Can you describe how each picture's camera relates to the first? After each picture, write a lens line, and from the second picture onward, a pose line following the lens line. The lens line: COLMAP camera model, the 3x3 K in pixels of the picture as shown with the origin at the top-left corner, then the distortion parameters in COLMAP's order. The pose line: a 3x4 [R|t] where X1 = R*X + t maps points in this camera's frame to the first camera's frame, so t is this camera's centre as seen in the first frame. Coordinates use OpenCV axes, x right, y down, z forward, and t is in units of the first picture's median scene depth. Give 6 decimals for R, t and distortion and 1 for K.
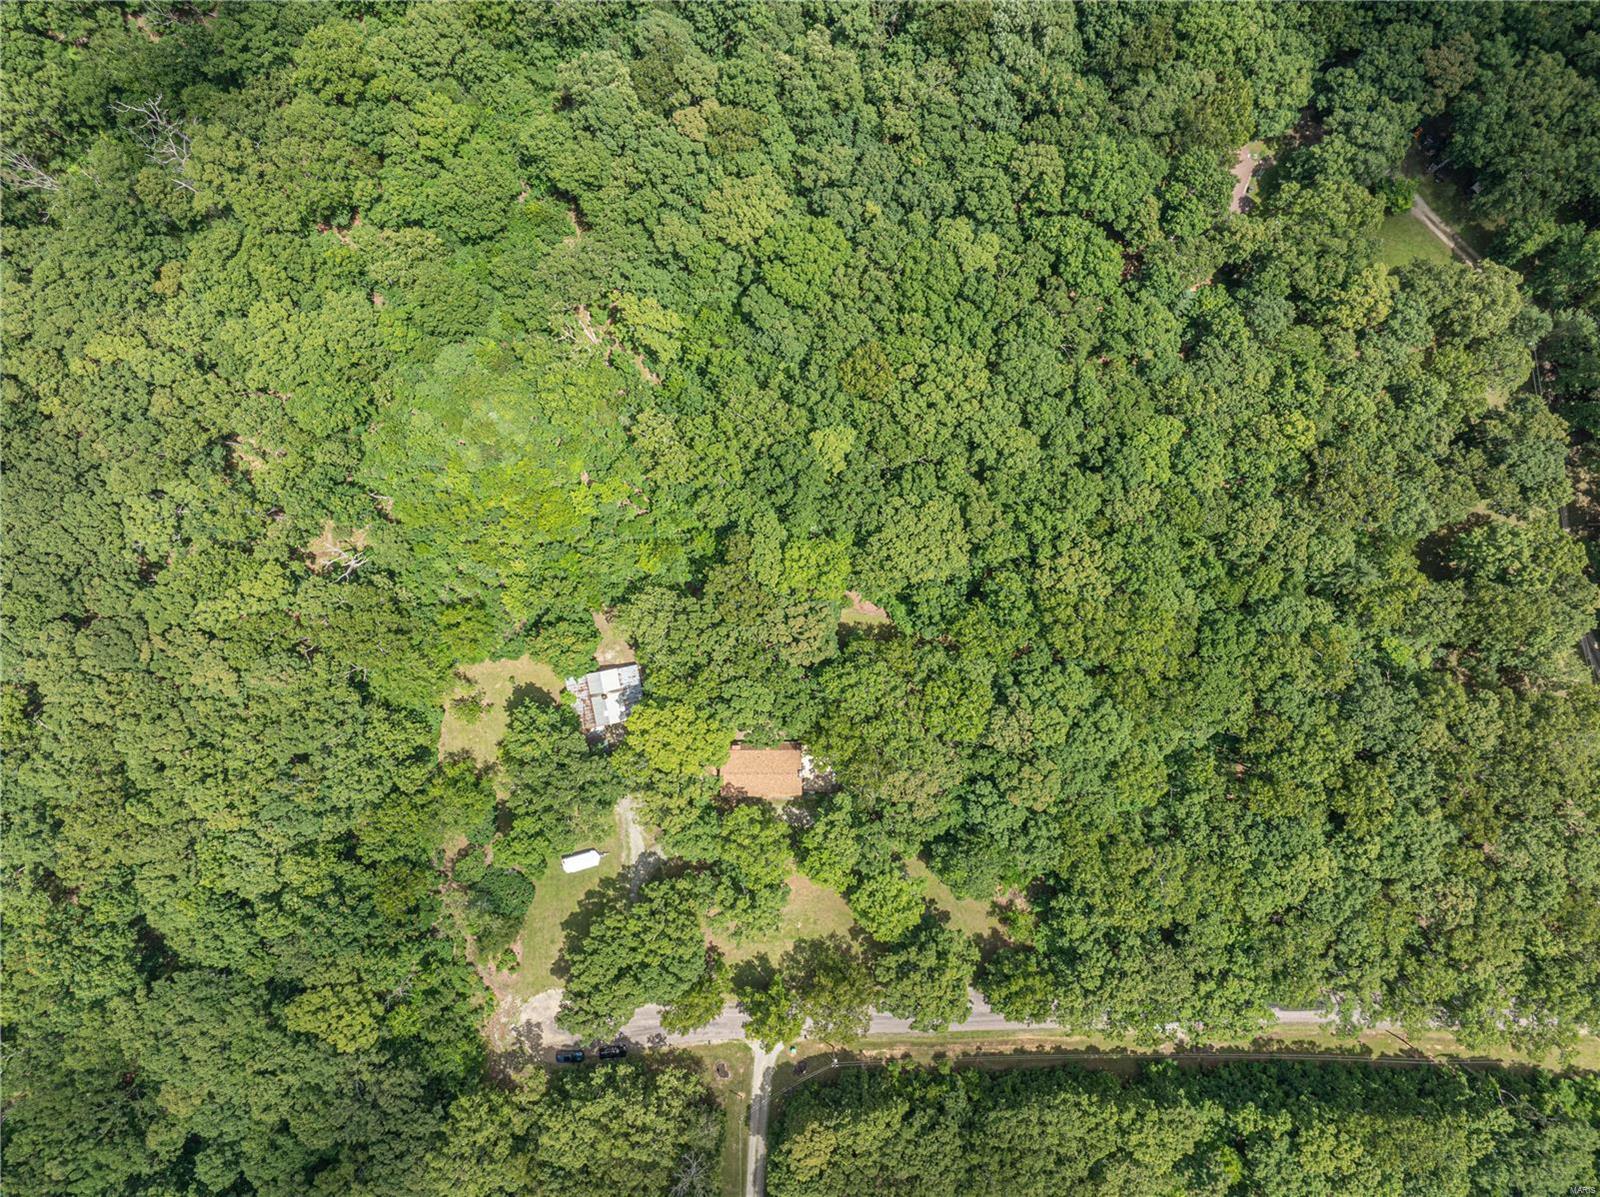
lens RADIAL K [[1115.6, 0, 797.0], [0, 1115.6, 600.7], [0, 0, 1]] dist [-0.022363, 0.000239]
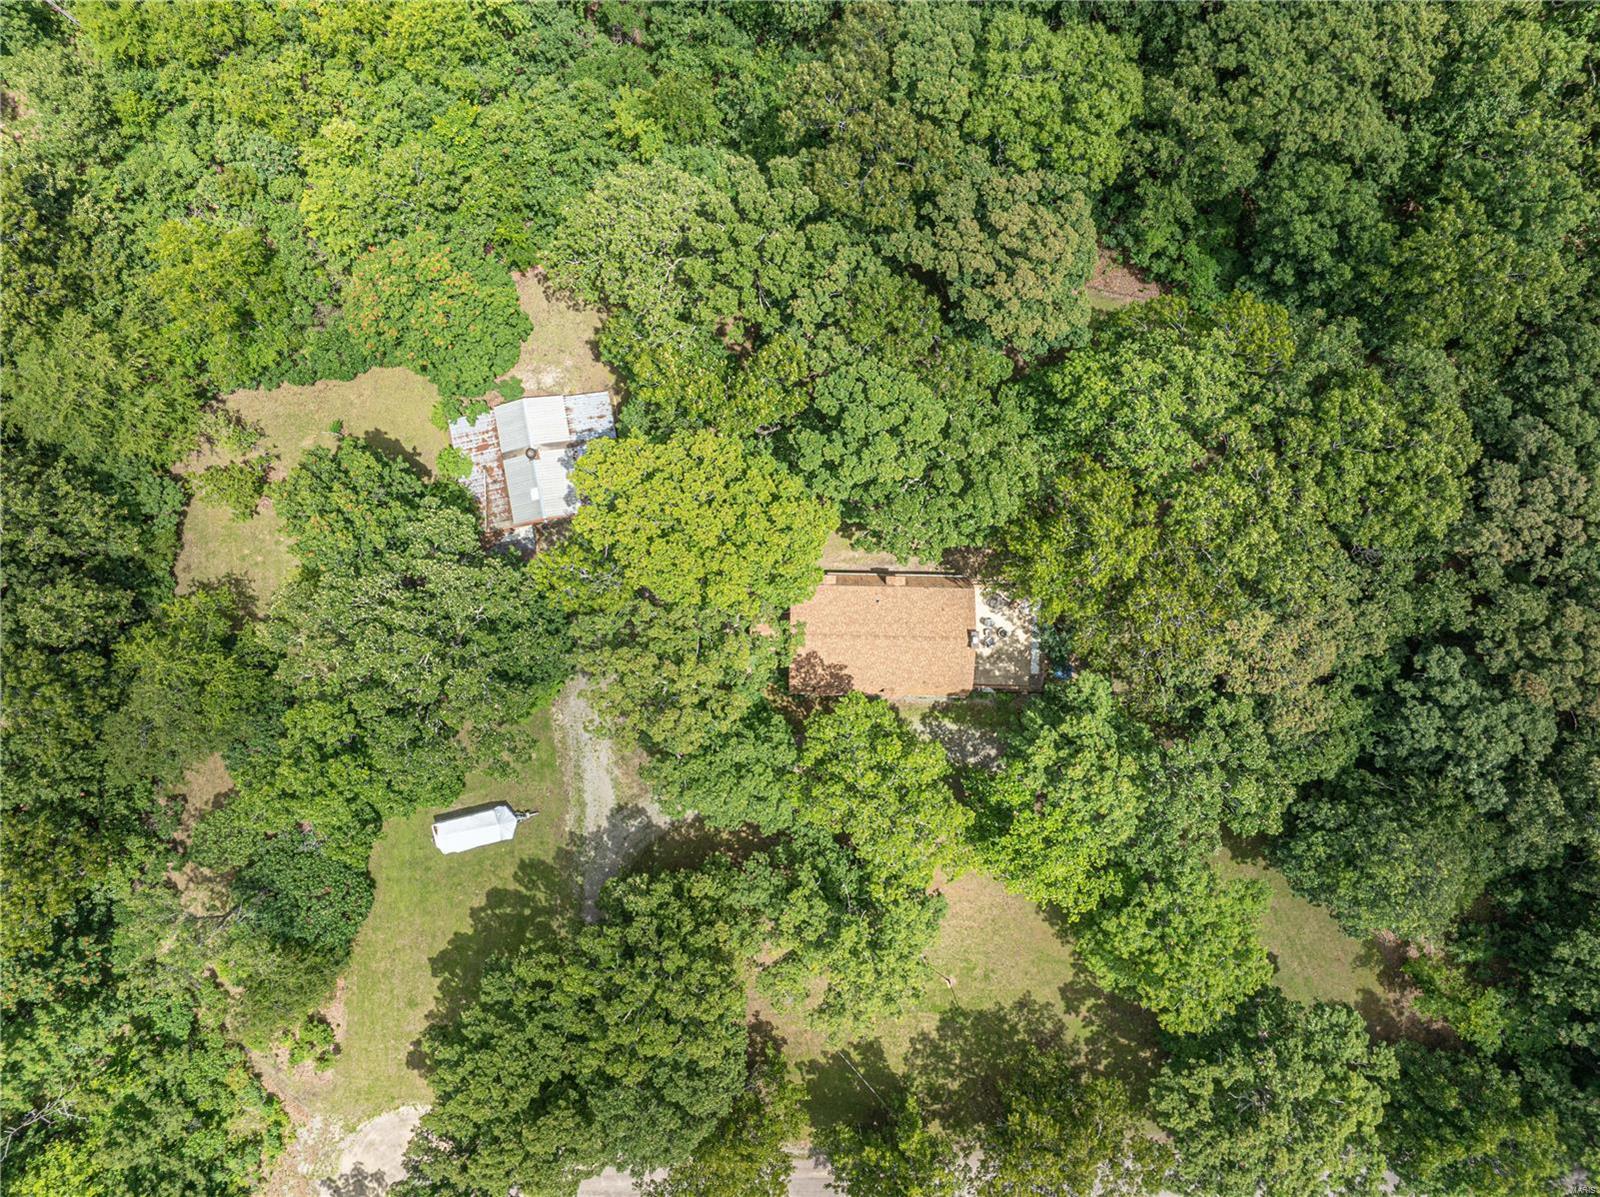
lens RADIAL K [[1115.6, 0, 802.3], [0, 1115.6, 596.9], [0, 0, 1]] dist [-0.022363, 0.000239]
pose [[0.999747, 0.022104, -0.004113, -0.065584], [-0.022104, 0.999756, 0.000087, 0.146457], [0.004113, 0.000004, 0.999992, 0.584335]]
